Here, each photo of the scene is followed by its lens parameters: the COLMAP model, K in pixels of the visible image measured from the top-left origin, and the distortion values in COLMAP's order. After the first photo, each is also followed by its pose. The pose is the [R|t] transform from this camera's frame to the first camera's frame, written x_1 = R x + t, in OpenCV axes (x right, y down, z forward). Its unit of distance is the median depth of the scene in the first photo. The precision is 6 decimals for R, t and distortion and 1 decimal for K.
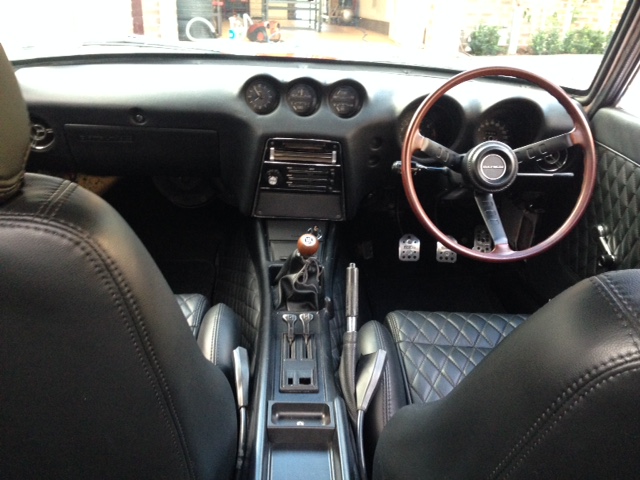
lens RADIAL K [[598.1, 0, 325.6], [0, 598.1, 225.9], [0, 0, 1]] dist [0.039807, 0.000000]
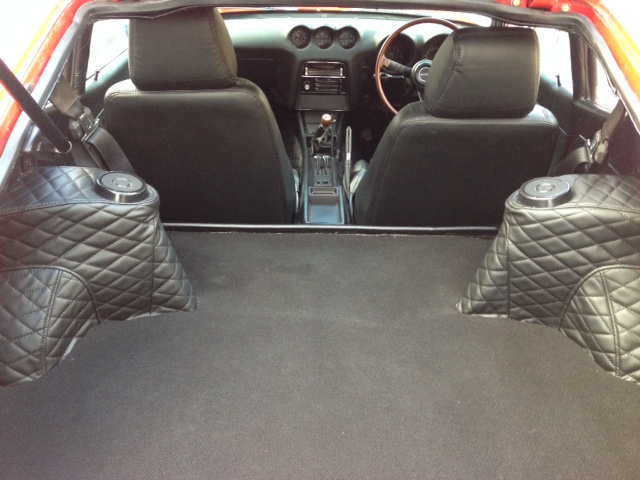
lens RADIAL K [[598.1, 0, 312.6], [0, 598.1, 260.0], [0, 0, 1]] dist [0.039807, 0.000000]
pose [[0.997276, -0.008271, -0.073299, 0.057409], [0.021003, 0.984400, 0.174685, 0.125811], [0.070711, -0.175749, 0.981892, -0.888092]]
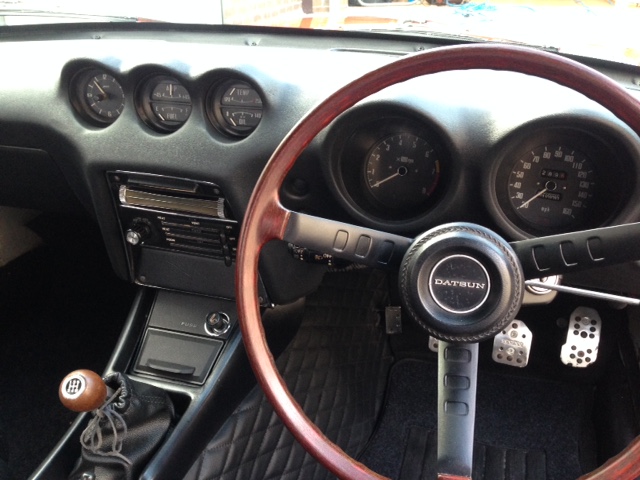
lens RADIAL K [[598.1, 0, 318.5], [0, 598.1, 238.5], [0, 0, 1]] dist [0.039807, 0.000000]
pose [[0.938749, 0.098975, -0.330083, 0.299839], [-0.075681, 0.993695, 0.082724, -0.146215], [0.336189, -0.052676, 0.940320, 0.527003]]
